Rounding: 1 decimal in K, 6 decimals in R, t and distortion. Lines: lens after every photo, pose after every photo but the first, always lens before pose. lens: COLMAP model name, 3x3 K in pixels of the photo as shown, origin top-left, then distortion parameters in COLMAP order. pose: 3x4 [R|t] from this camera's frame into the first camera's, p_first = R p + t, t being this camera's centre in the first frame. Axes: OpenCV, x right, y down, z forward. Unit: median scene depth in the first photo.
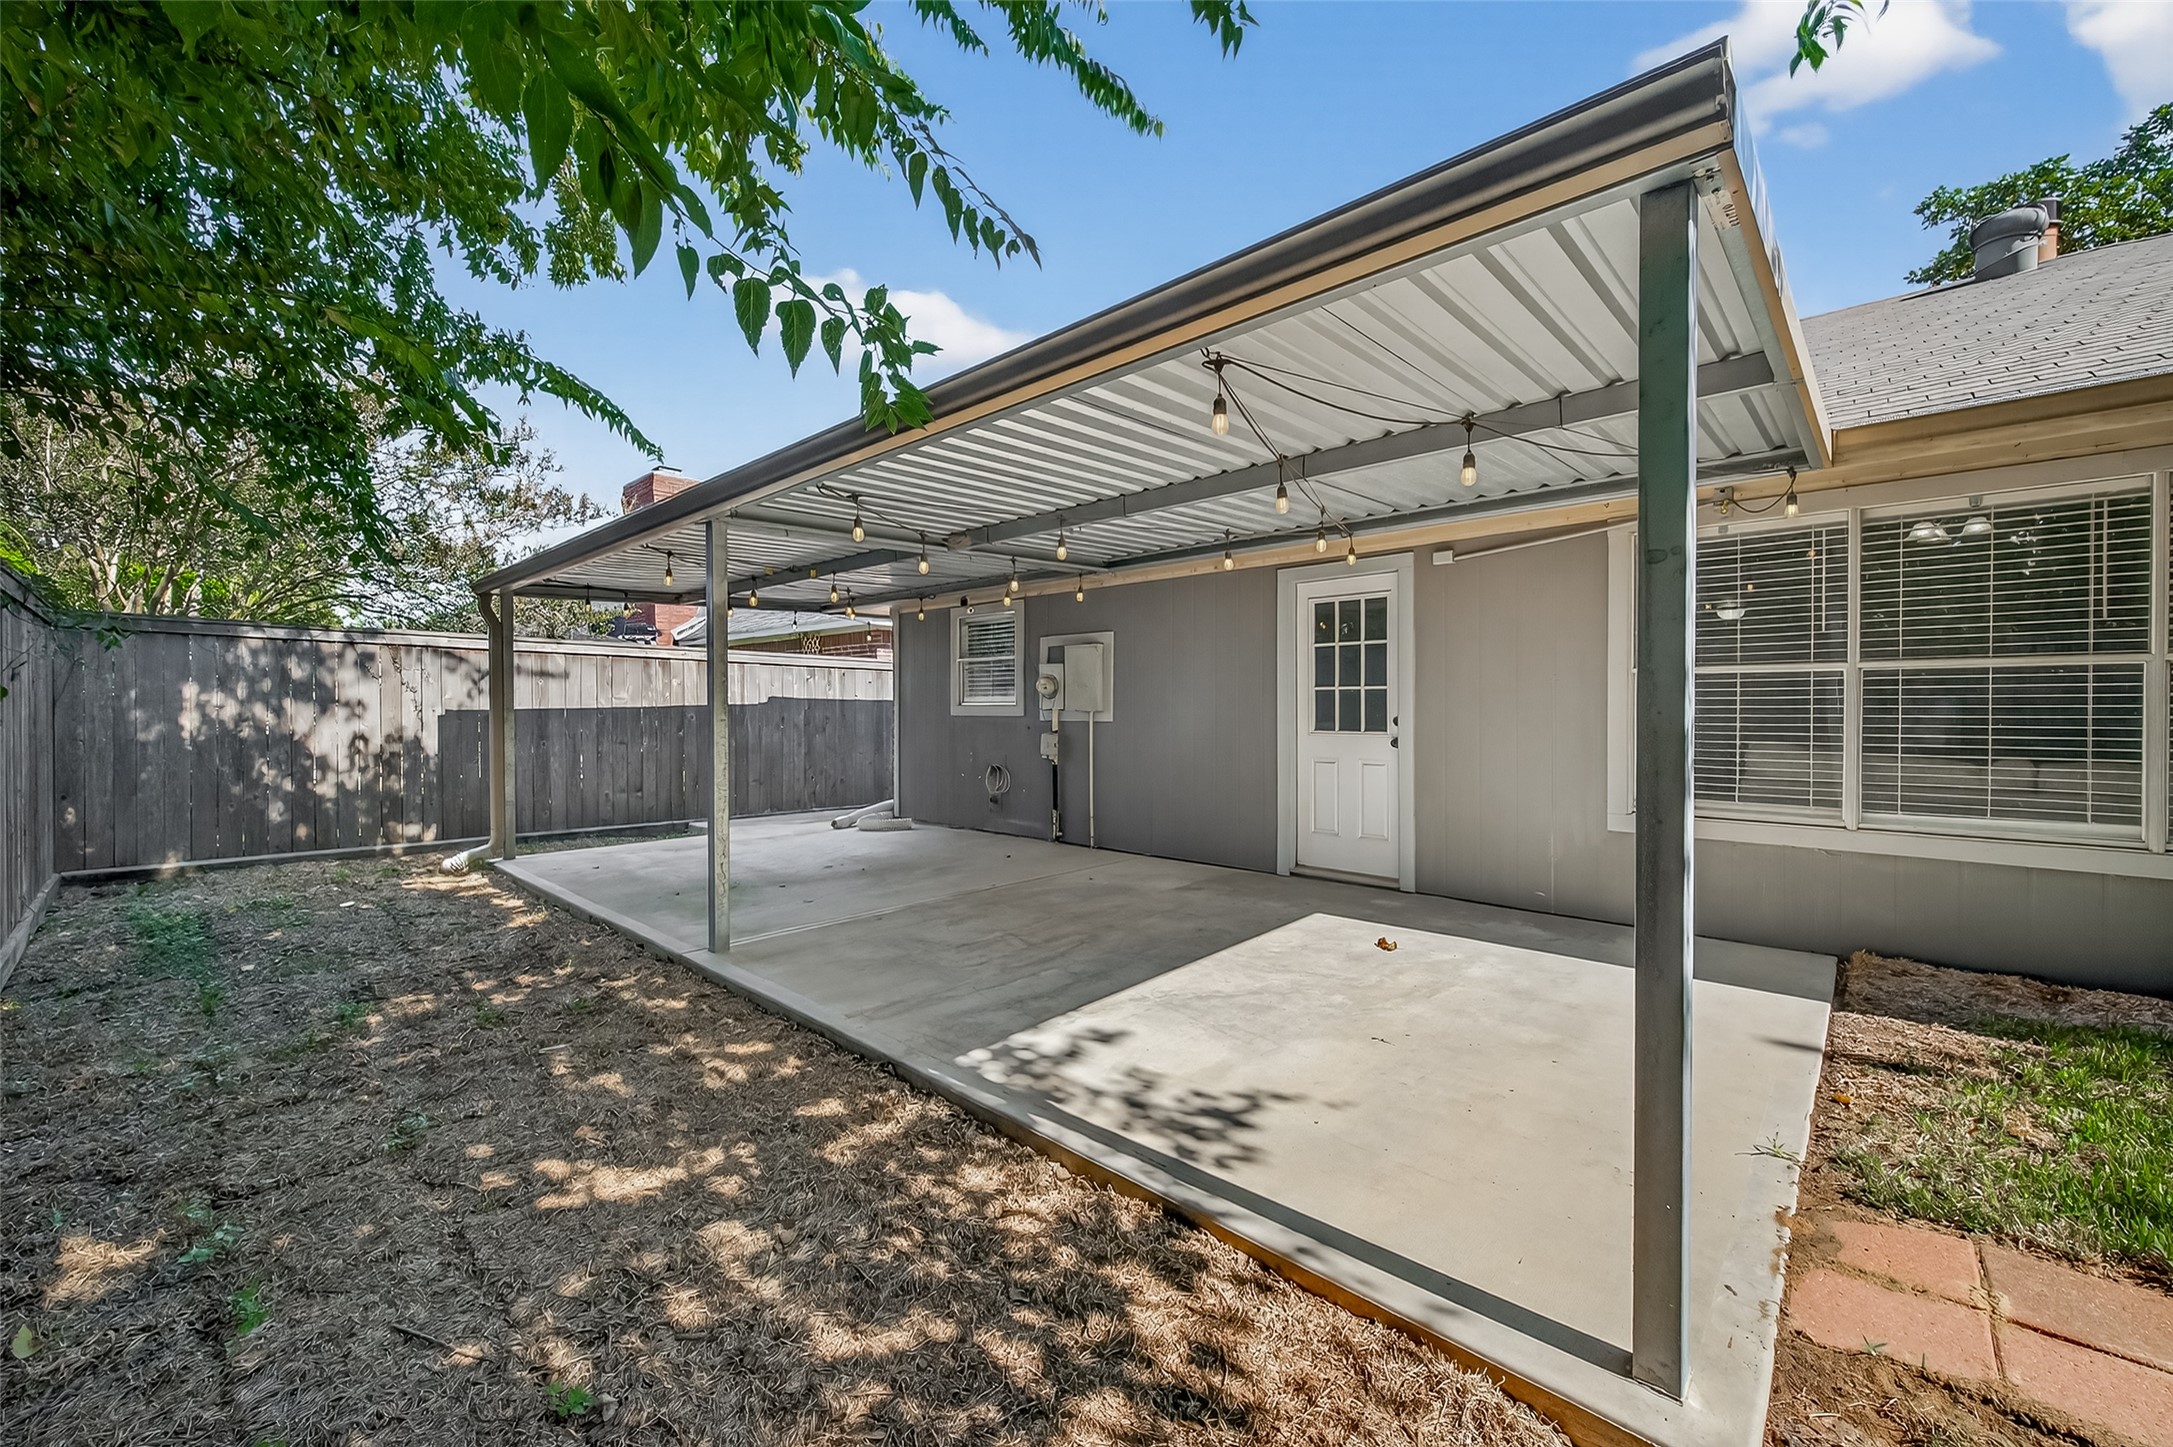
lens RADIAL K [[851.8, 0, 1090.5], [0, 851.8, 713.7], [0, 0, 1]] dist [0.000380, -0.000398]
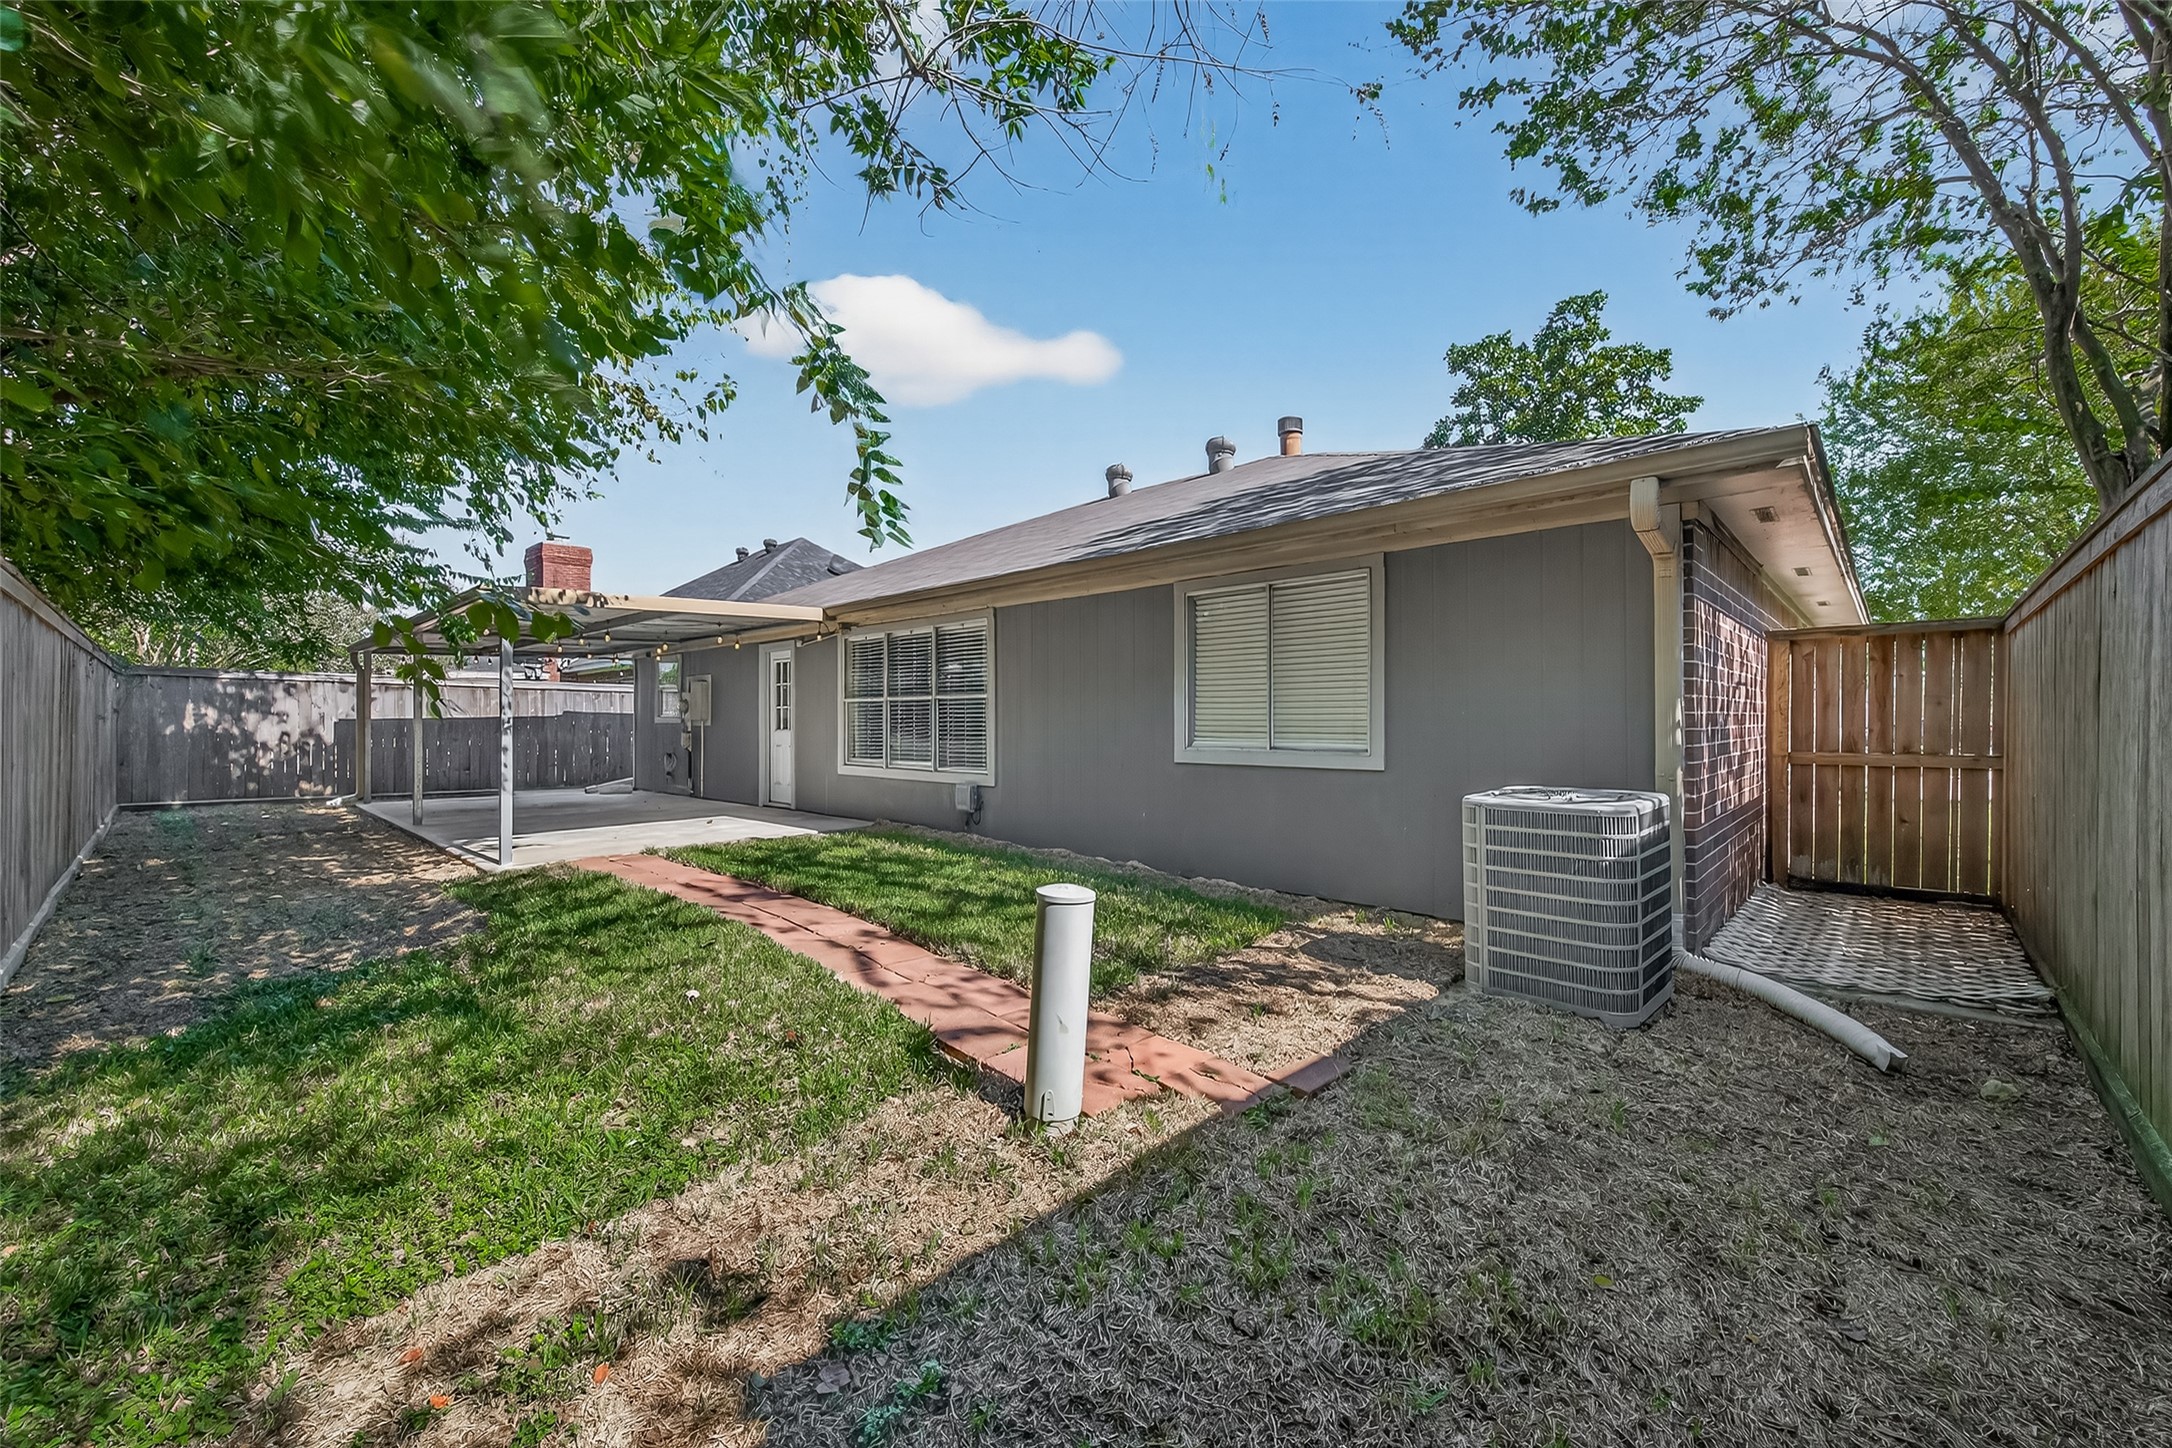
lens RADIAL K [[851.4, 0, 1081.1], [0, 851.4, 717.6], [0, 0, 1]] dist [0.000380, -0.000398]
pose [[0.999958, 0.003706, -0.008413, 0.817537], [-0.003791, 0.999942, -0.010118, 0.007065], [0.008375, 0.010150, 0.999913, -0.760871]]
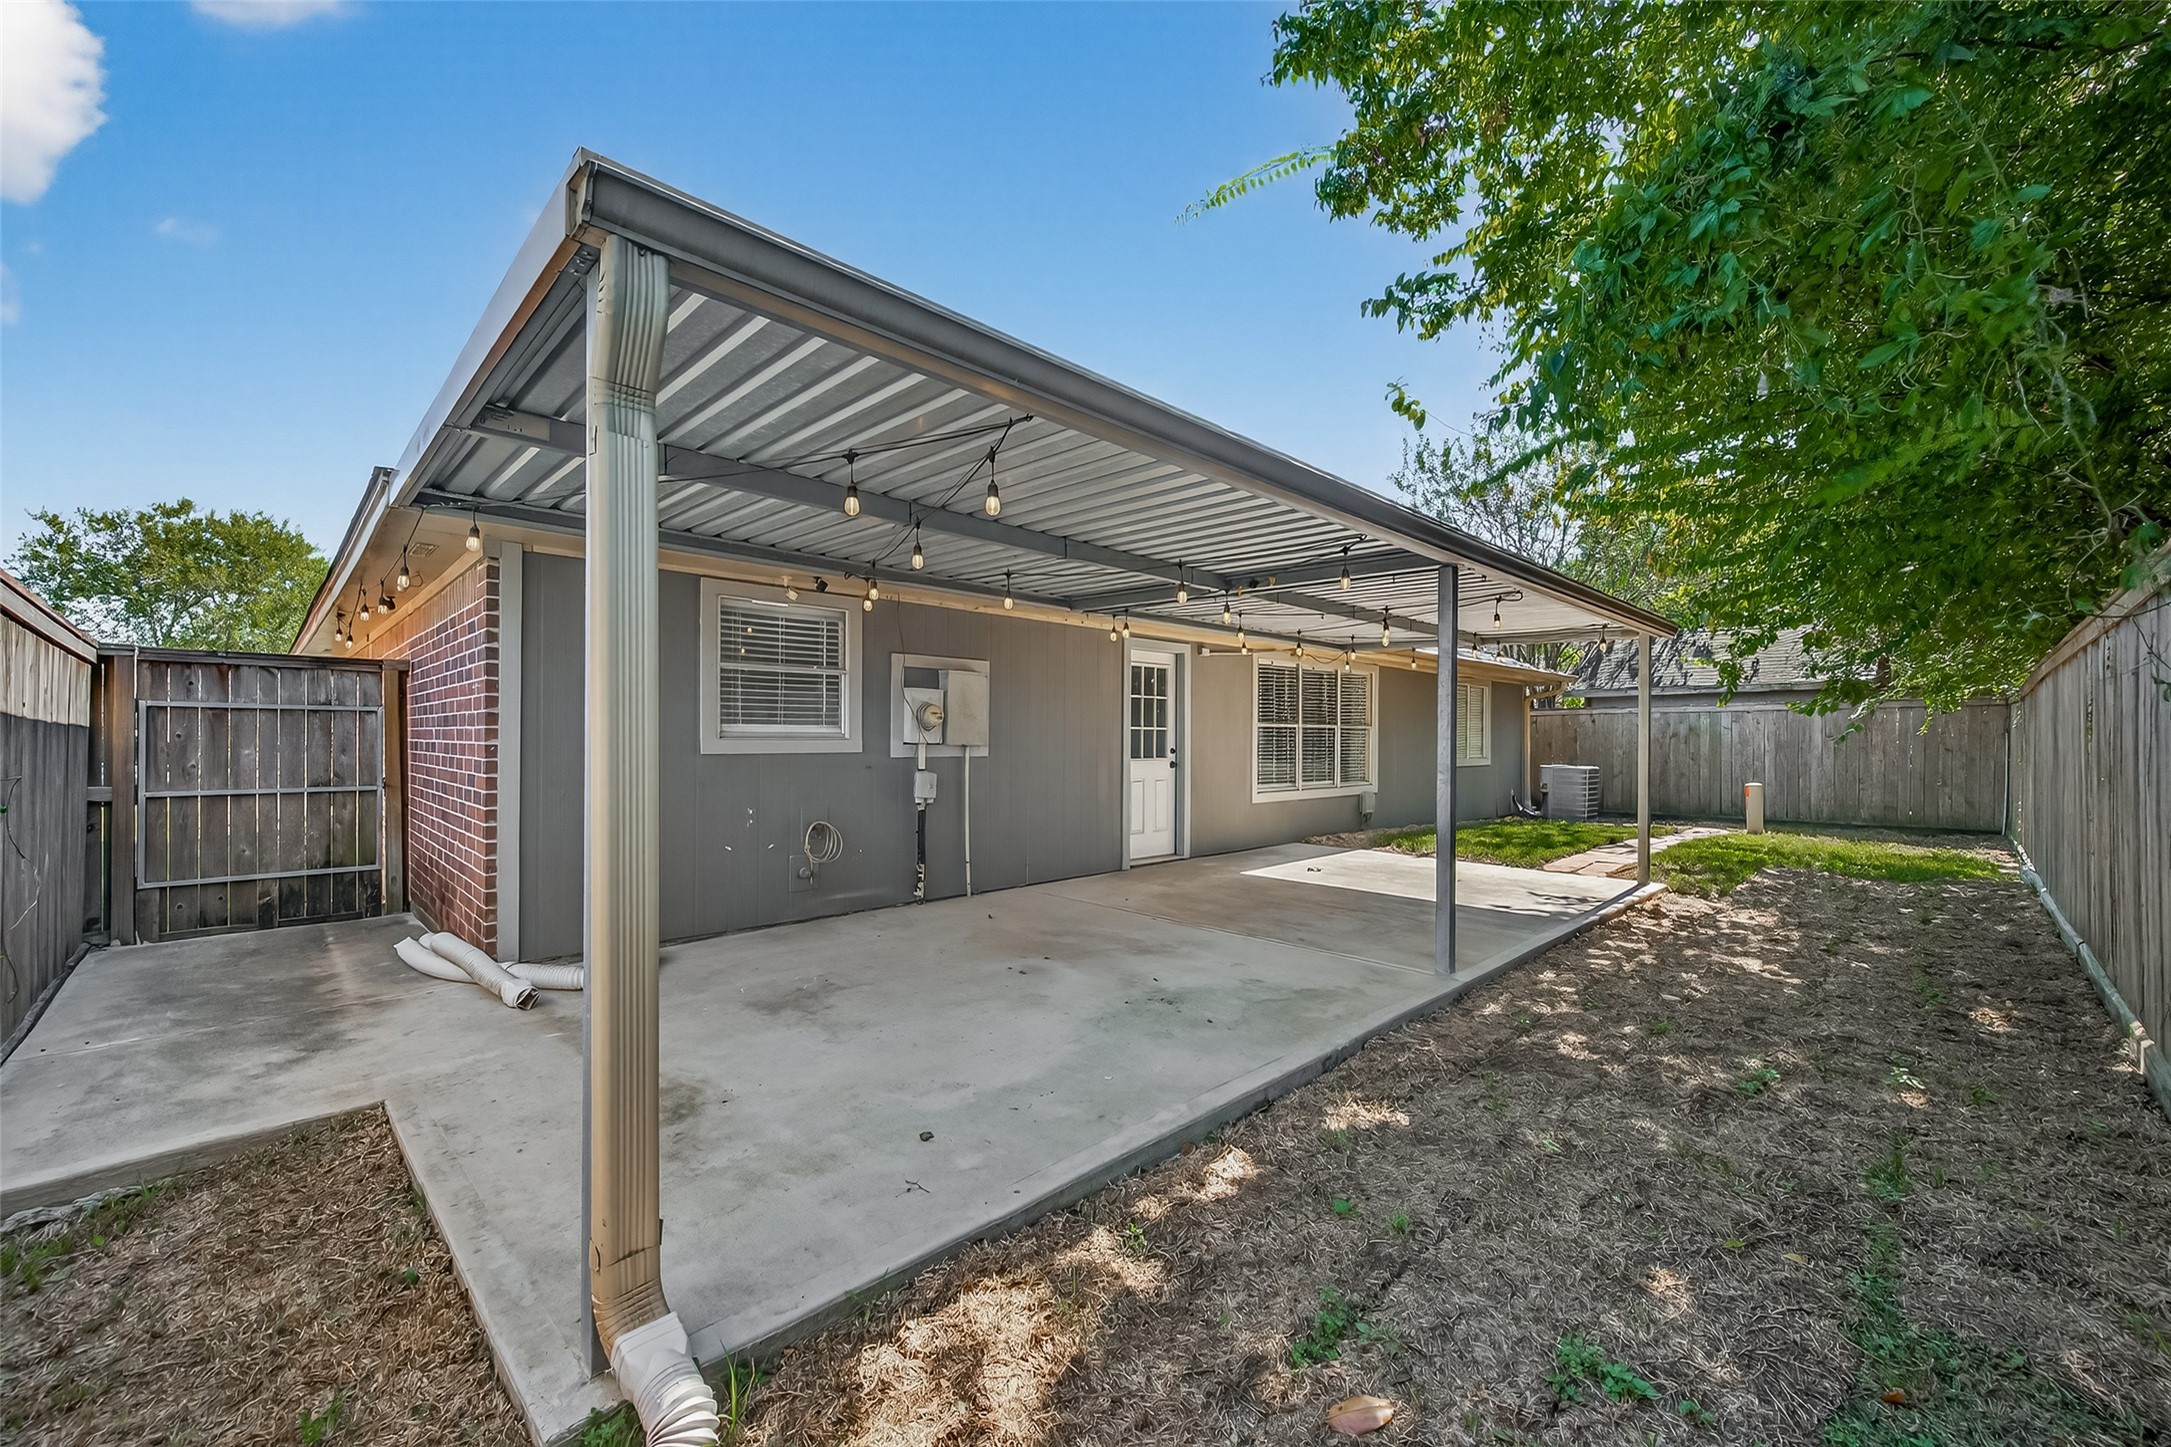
lens RADIAL K [[851.0, 0, 1098.9], [0, 851.0, 734.4], [0, 0, 1]] dist [0.000380, -0.000398]
pose [[0.032718, 0.007971, 0.999433, -0.930801], [0.002401, 0.999965, -0.008054, -0.007375], [-0.999462, 0.002663, 0.032698, 0.859801]]
